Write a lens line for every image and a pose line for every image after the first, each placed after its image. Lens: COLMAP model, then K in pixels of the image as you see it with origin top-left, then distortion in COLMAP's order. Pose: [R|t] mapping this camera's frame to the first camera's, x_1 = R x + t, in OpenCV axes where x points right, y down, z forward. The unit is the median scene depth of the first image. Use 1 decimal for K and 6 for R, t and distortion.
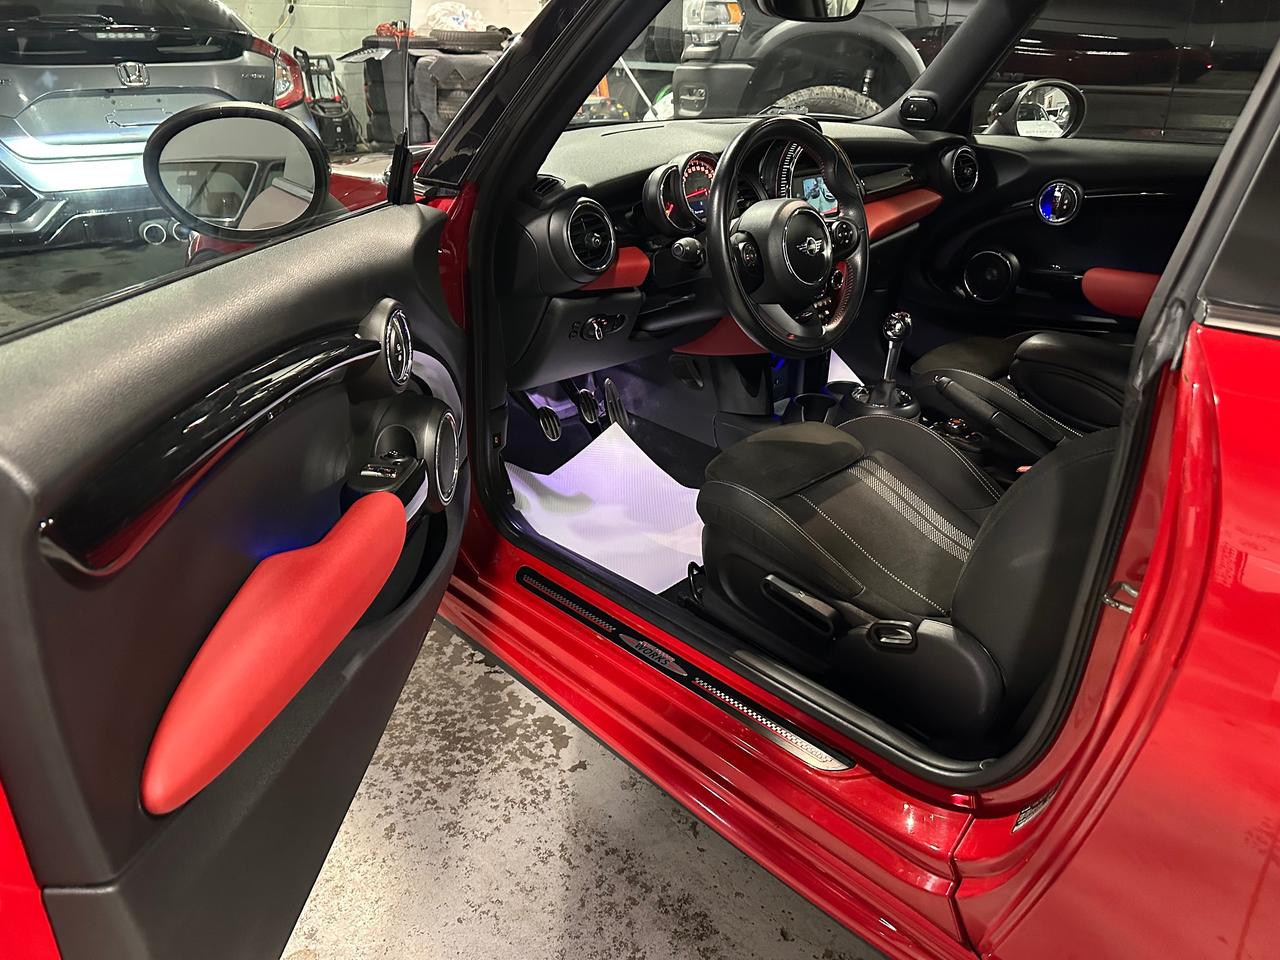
lens RADIAL K [[866.5, 0, 640.4], [0, 866.5, 485.2], [0, 0, 1]] dist [0.070835, -0.107296]
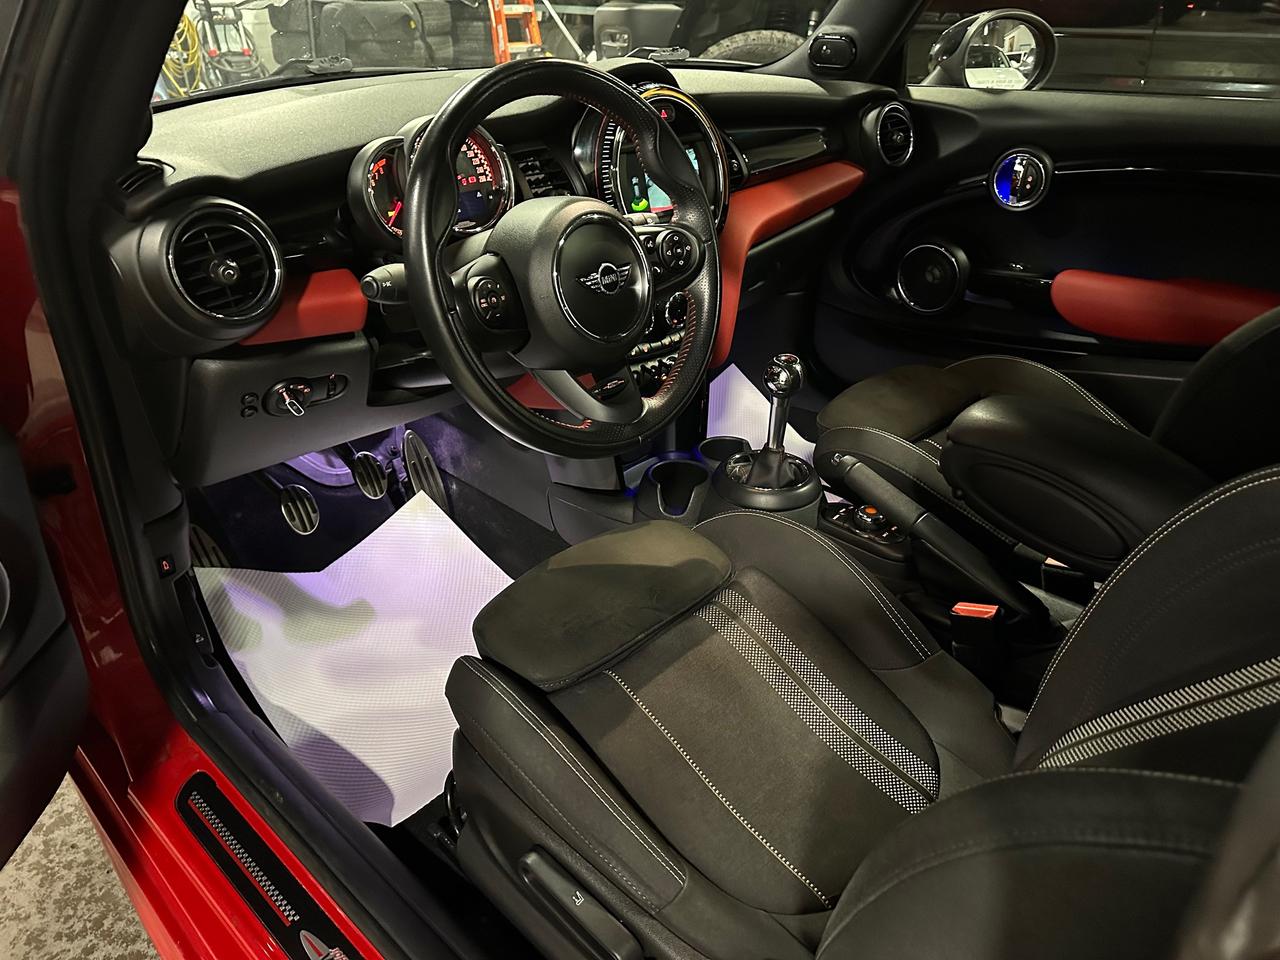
lens RADIAL K [[866.5, 0, 640.4], [0, 866.5, 485.2], [0, 0, 1]] dist [0.070835, -0.107296]
pose [[0.999378, -0.020033, 0.029033, 0.139825], [0.018691, 0.998776, 0.045798, -0.112014], [-0.029915, -0.045227, 0.998529, 0.278448]]
